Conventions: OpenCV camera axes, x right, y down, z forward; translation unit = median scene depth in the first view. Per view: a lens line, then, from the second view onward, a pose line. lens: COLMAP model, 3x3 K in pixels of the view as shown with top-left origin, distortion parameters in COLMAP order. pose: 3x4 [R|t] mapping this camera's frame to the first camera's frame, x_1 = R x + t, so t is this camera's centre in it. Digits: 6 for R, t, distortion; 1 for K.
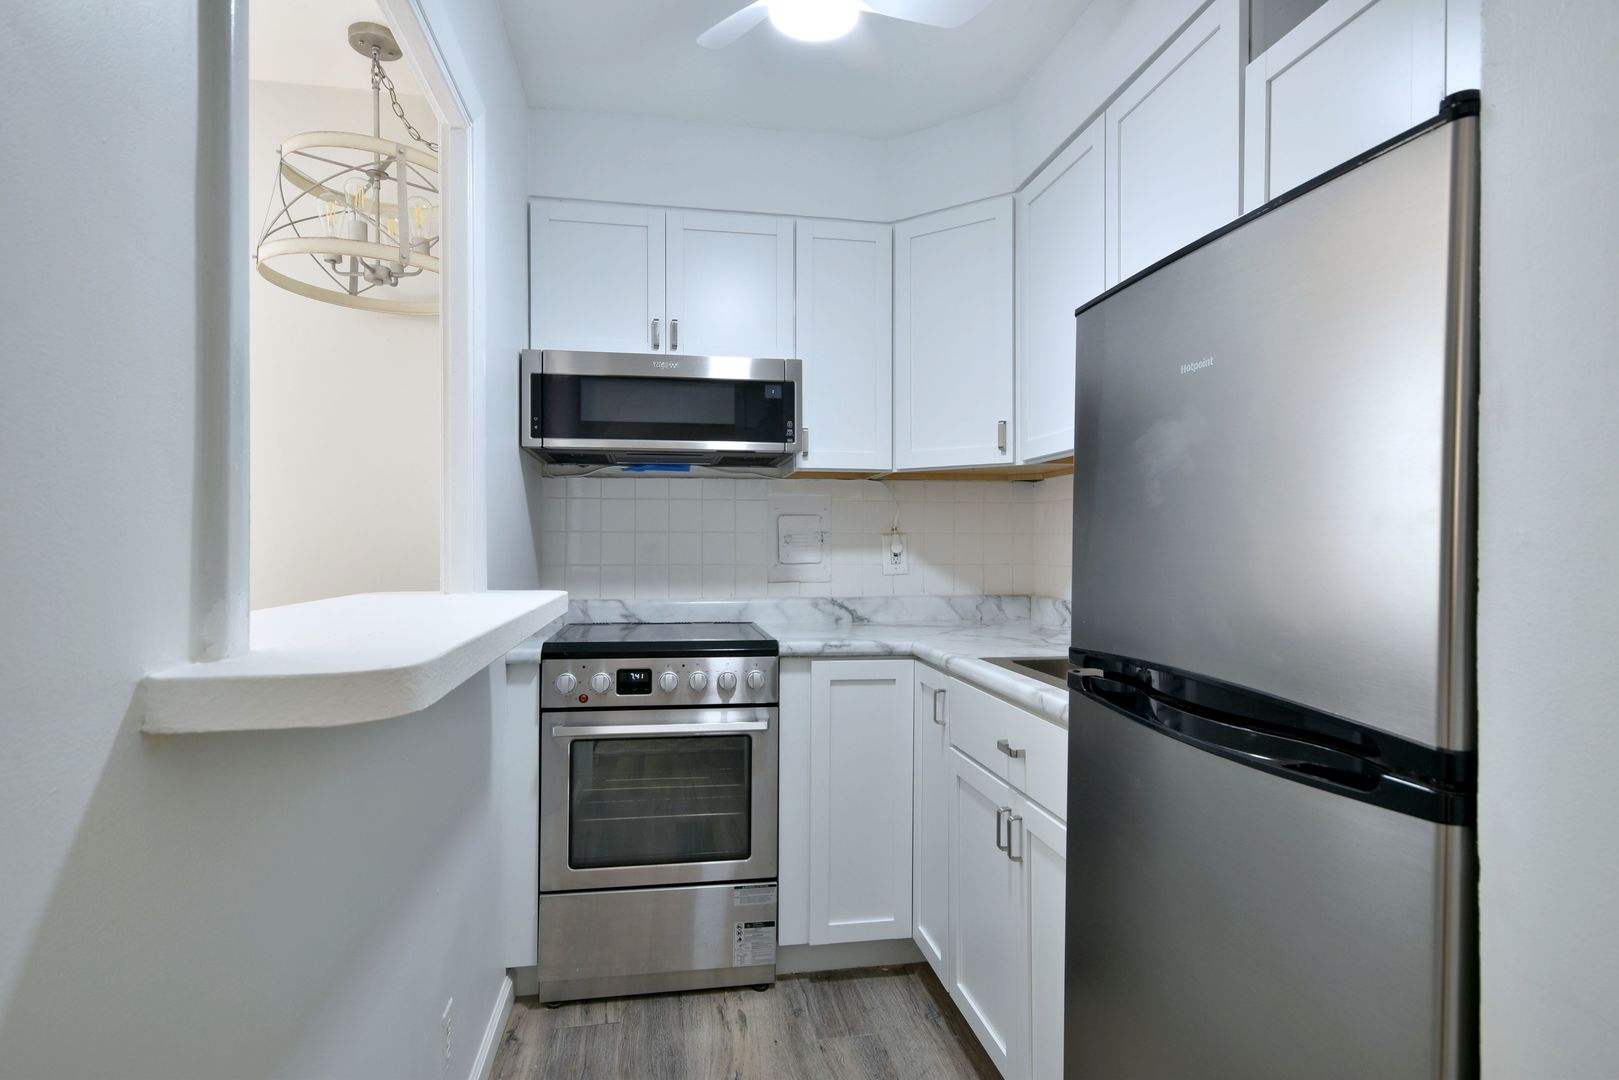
lens RADIAL K [[844.8, 0, 808.1], [0, 844.8, 538.7], [0, 0, 1]] dist [0.014691, -0.001022]
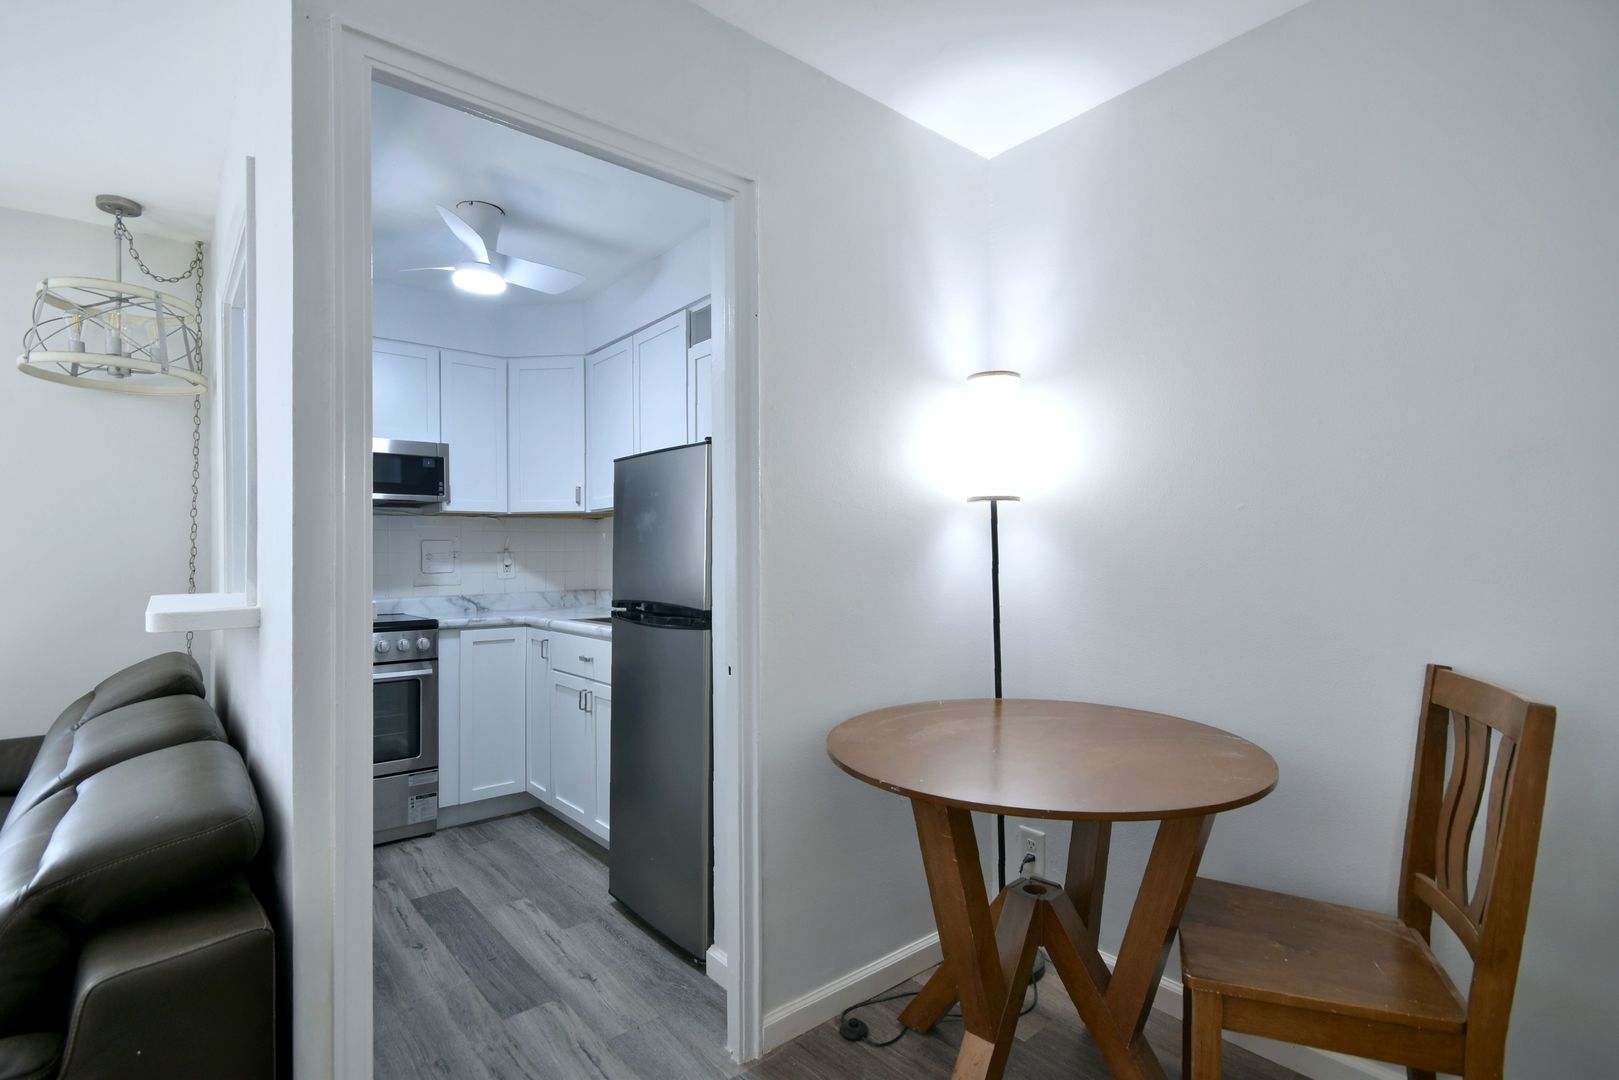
lens RADIAL K [[778.4, 0, 796.1], [0, 778.4, 537.1], [0, 0, 1]] dist [0.012335, -0.005368]
pose [[0.871971, 0.005049, 0.489531, -0.168996], [0.005925, 0.999765, -0.020864, -0.000703], [-0.489522, 0.021093, 0.871736, -0.630203]]
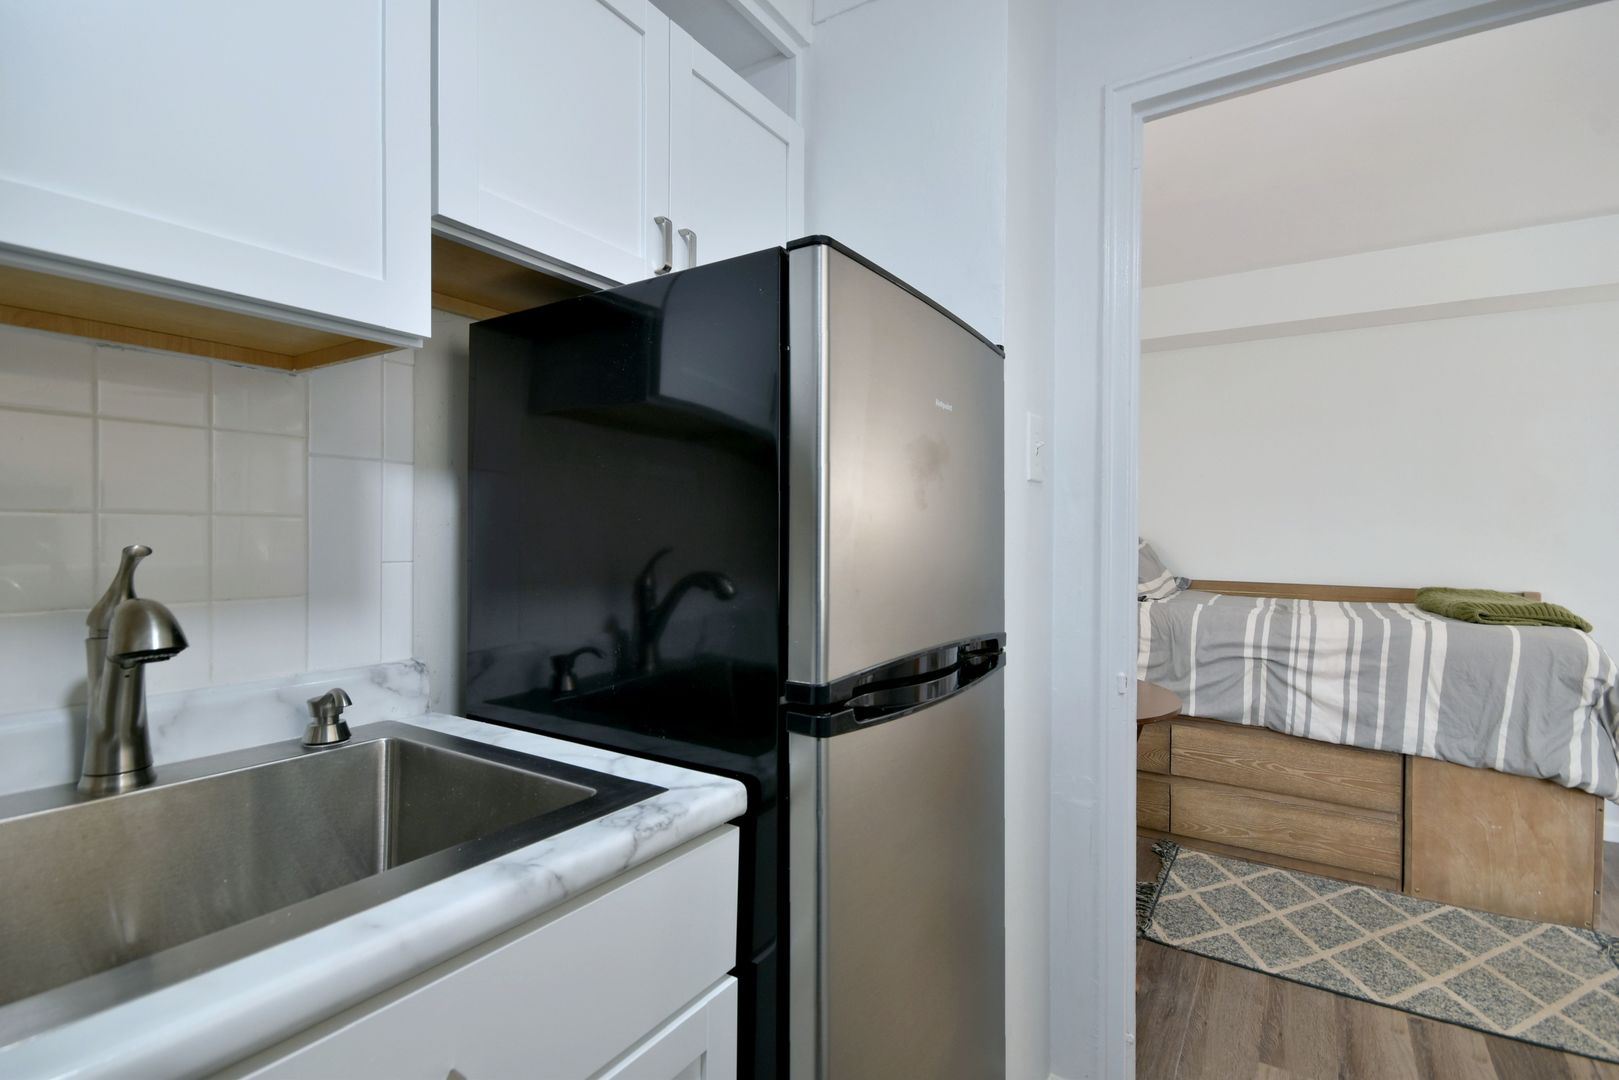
lens RADIAL K [[757.1, 0, 829.5], [0, 757.1, 552.4], [0, 0, 1]] dist [0.014781, -0.005193]
pose [[-0.740862, -0.017972, 0.671417, -0.073446], [-0.009976, 0.999826, 0.015755, 0.001928], [-0.671583, 0.004974, -0.740913, 0.793927]]
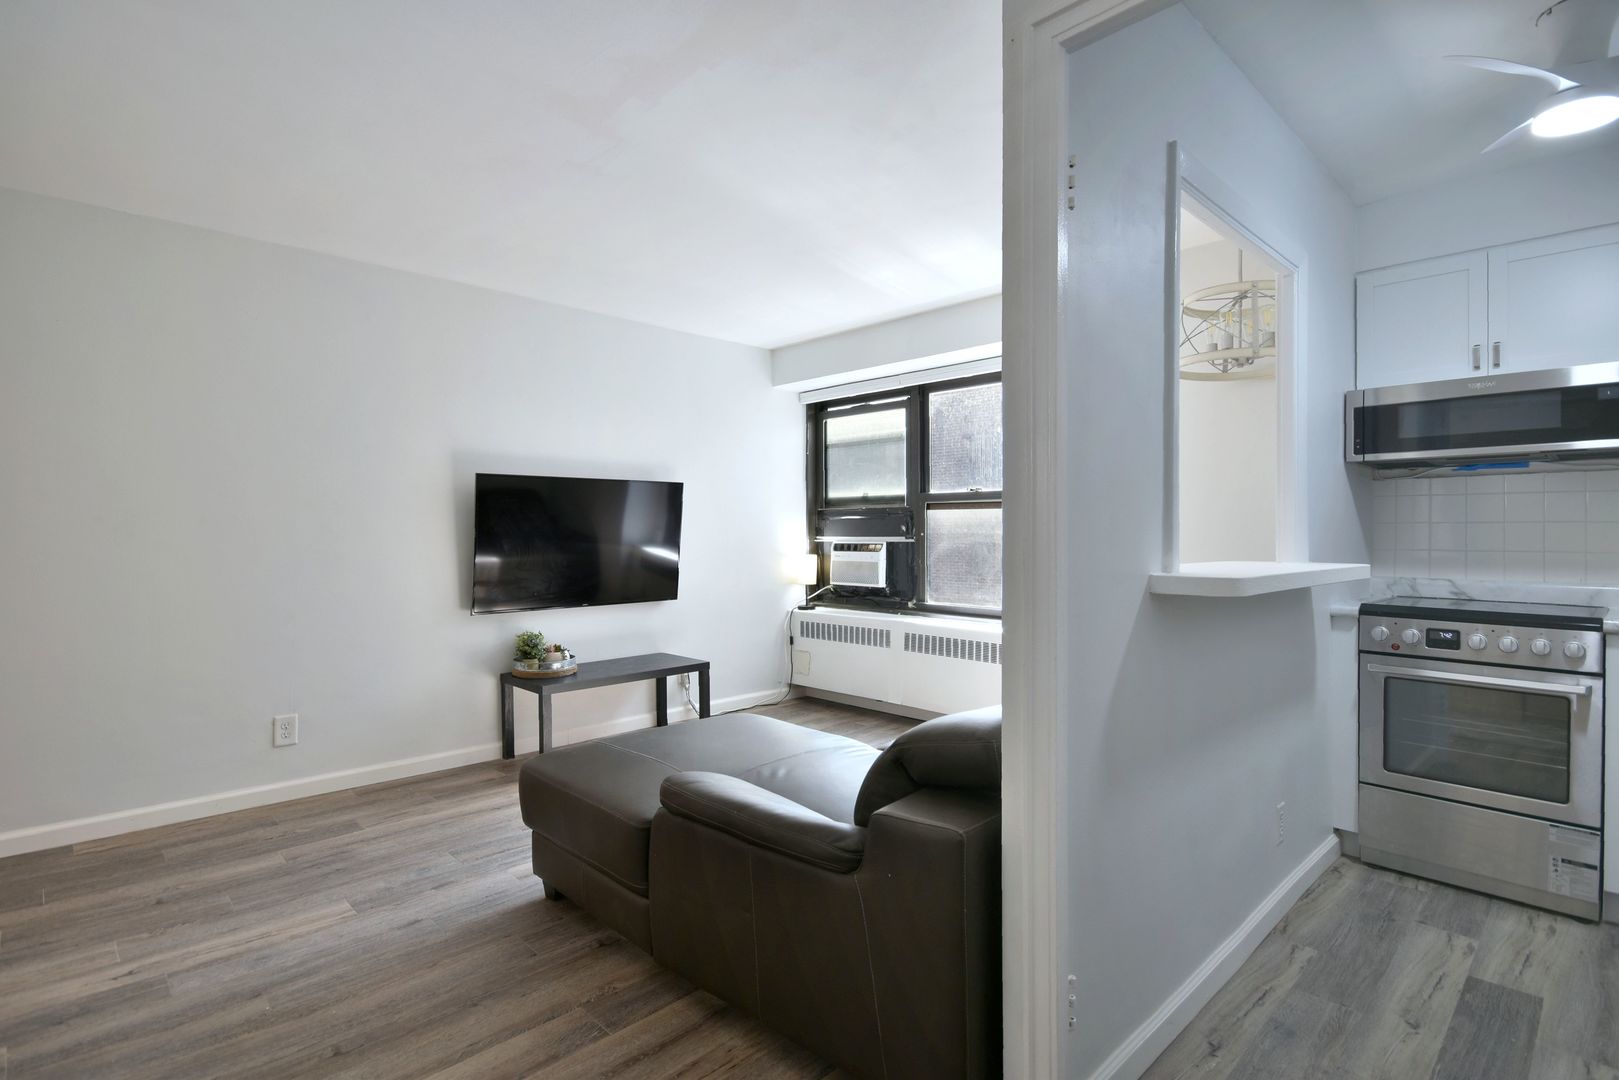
lens RADIAL K [[803.0, 0, 824.2], [0, 803.0, 523.7], [0, 0, 1]] dist [0.003611, 0.003168]
pose [[0.564865, -0.004000, -0.825174, 0.263970], [0.000968, 0.999991, -0.004185, -0.001771], [0.825183, 0.001565, 0.564863, -0.449496]]
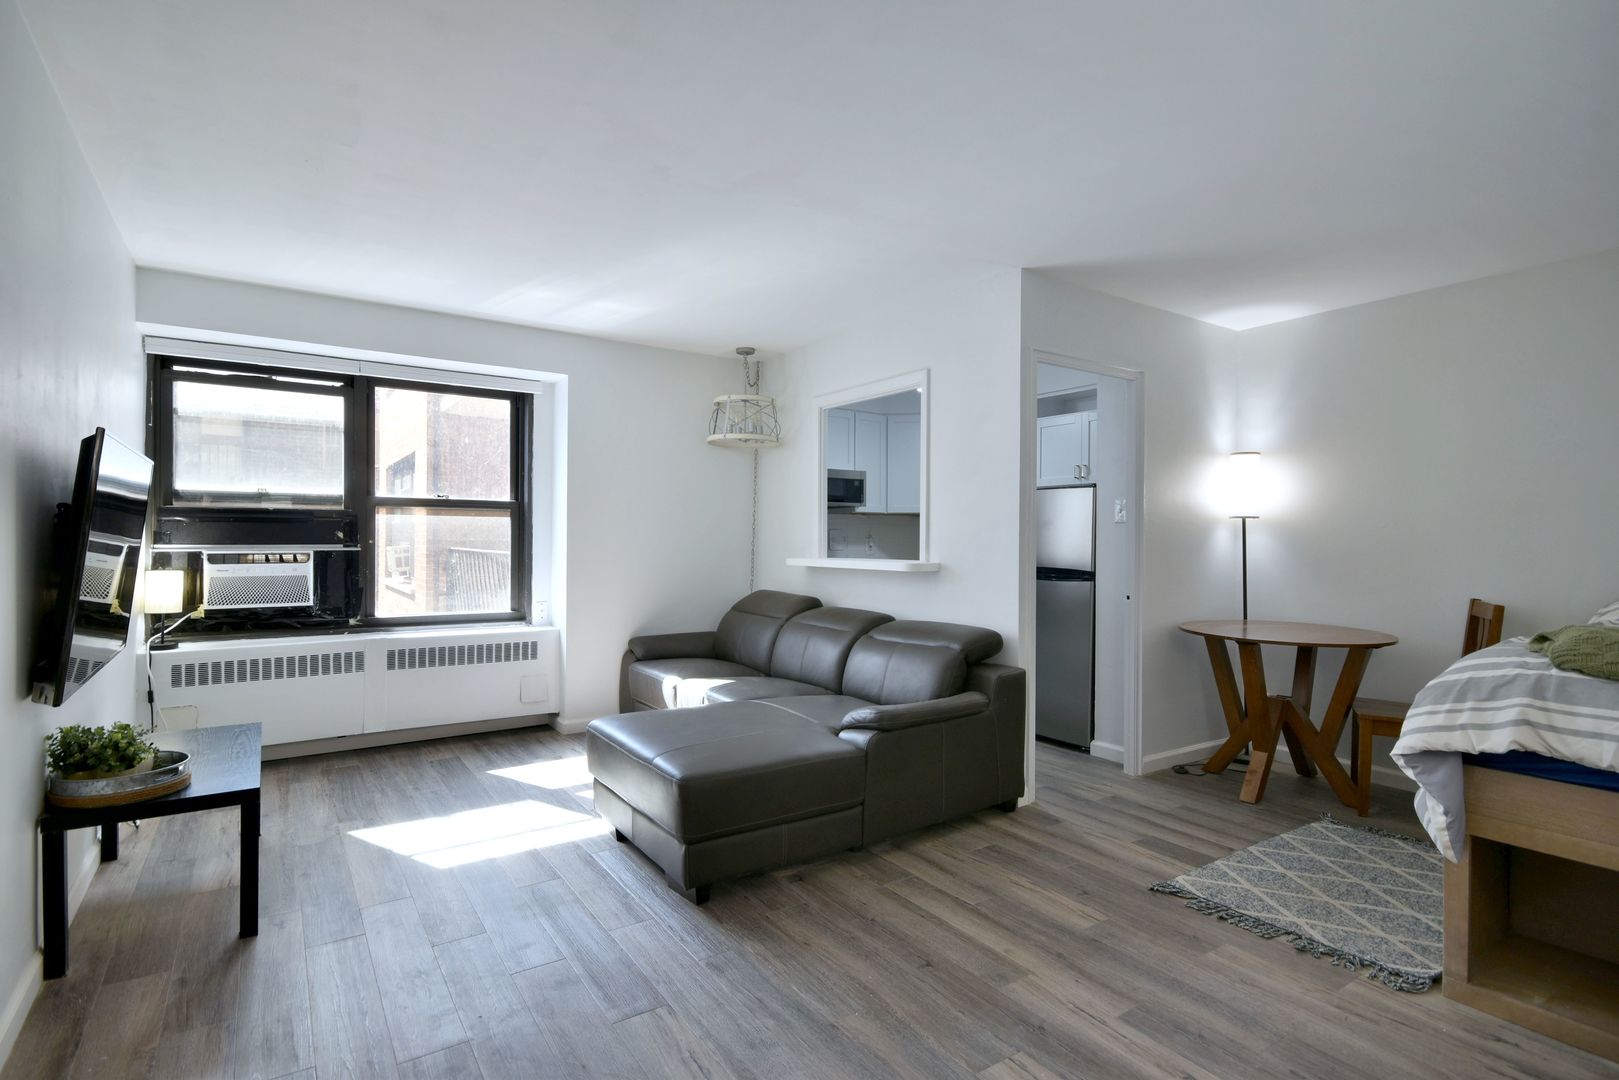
lens RADIAL K [[803.0, 0, 808.0], [0, 803.0, 528.9], [0, 0, 1]] dist [0.003611, 0.003168]
pose [[0.913699, 0.015857, 0.406082, -1.249256], [-0.011964, 0.999855, -0.012123, -0.002549], [-0.406215, 0.006218, 0.913756, -1.258271]]
